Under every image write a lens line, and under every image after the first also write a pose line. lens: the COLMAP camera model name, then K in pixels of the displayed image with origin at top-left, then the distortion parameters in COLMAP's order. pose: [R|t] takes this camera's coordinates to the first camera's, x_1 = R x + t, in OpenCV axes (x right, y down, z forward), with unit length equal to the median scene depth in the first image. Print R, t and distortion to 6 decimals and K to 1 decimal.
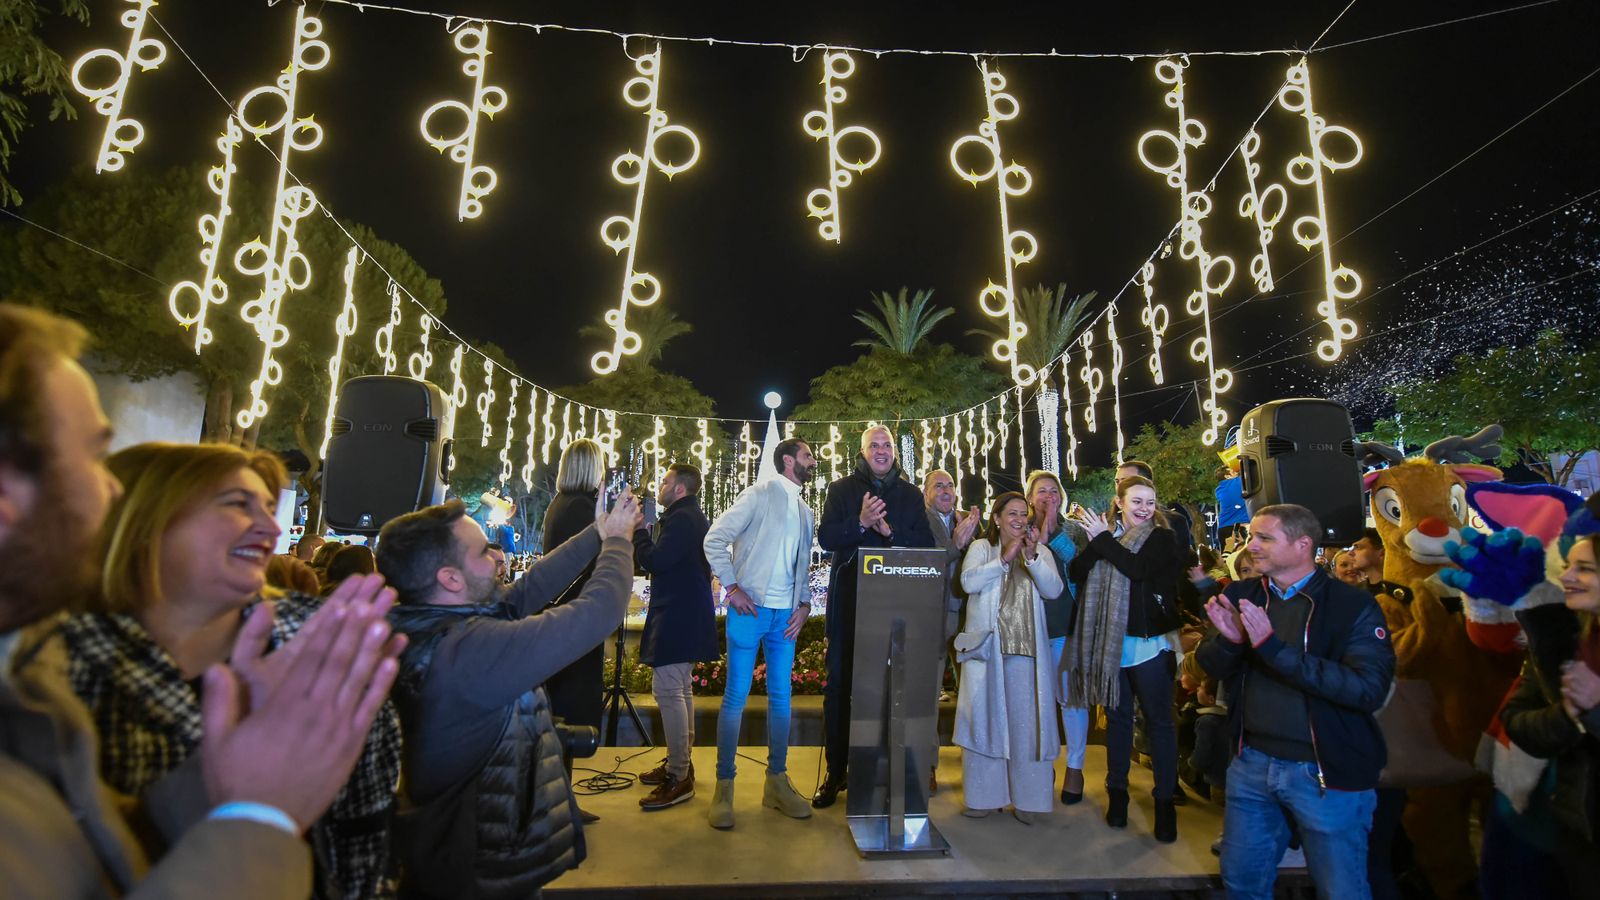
lens RADIAL K [[643.2, 0, 799.9], [0, 643.2, 441.2], [0, 0, 1]] dist [-0.001706, -0.000593]
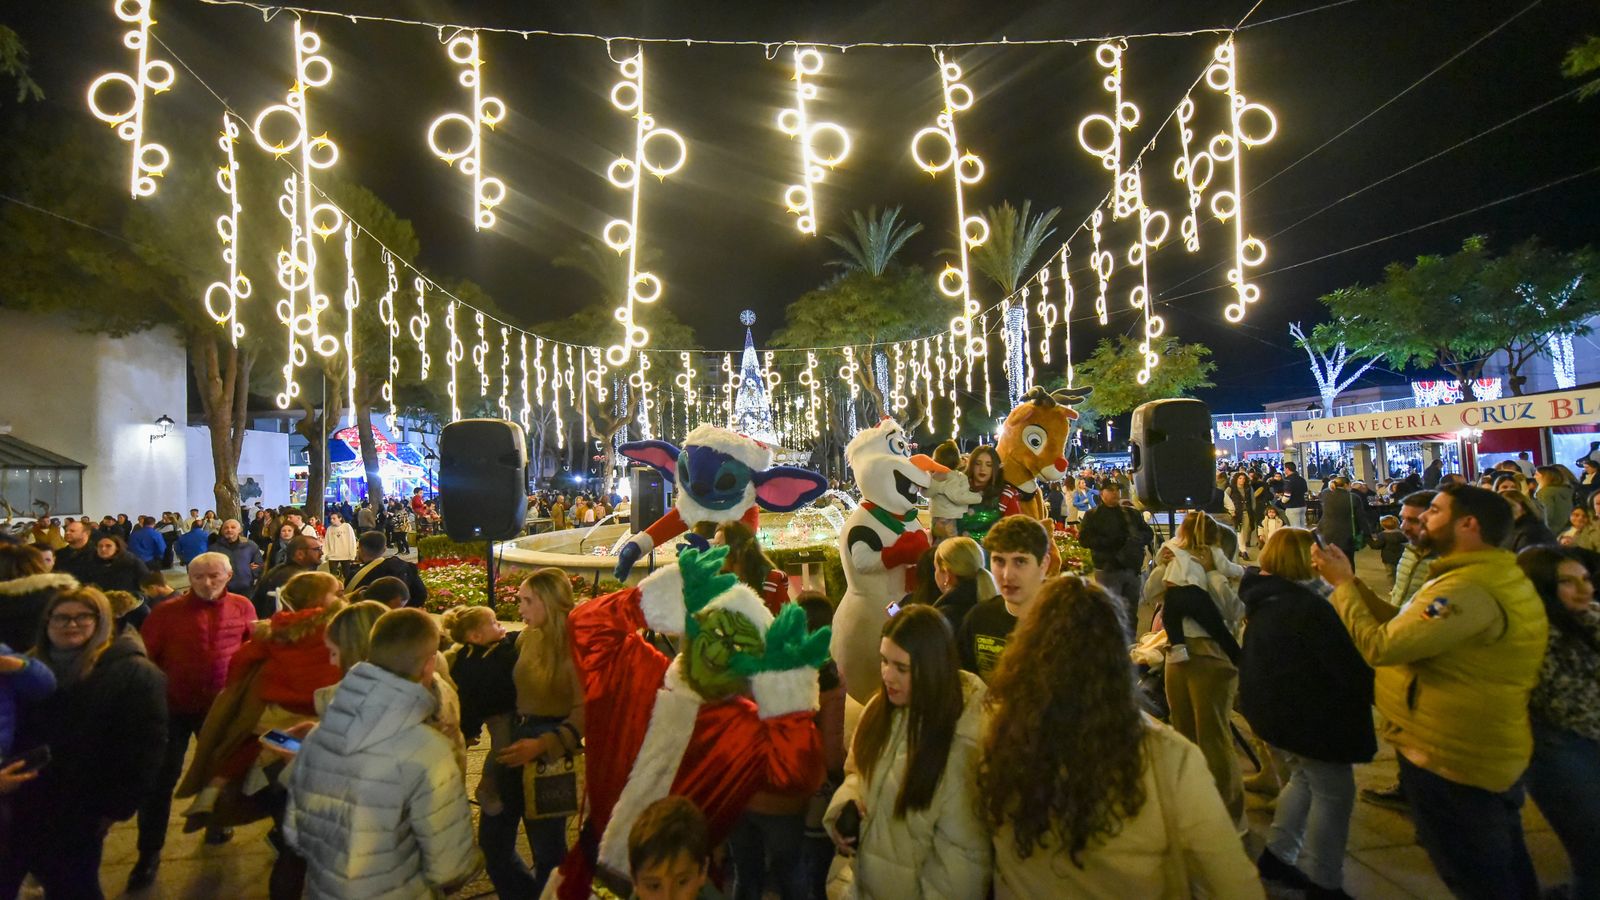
lens RADIAL K [[627.7, 0, 798.7], [0, 627.7, 439.4], [0, 0, 1]] dist [-0.001008, 0.000124]
pose [[0.998462, -0.046752, 0.029801, -0.014249], [0.042290, 0.989815, 0.135930, -0.082501], [-0.035853, -0.134461, 0.990270, -0.112993]]
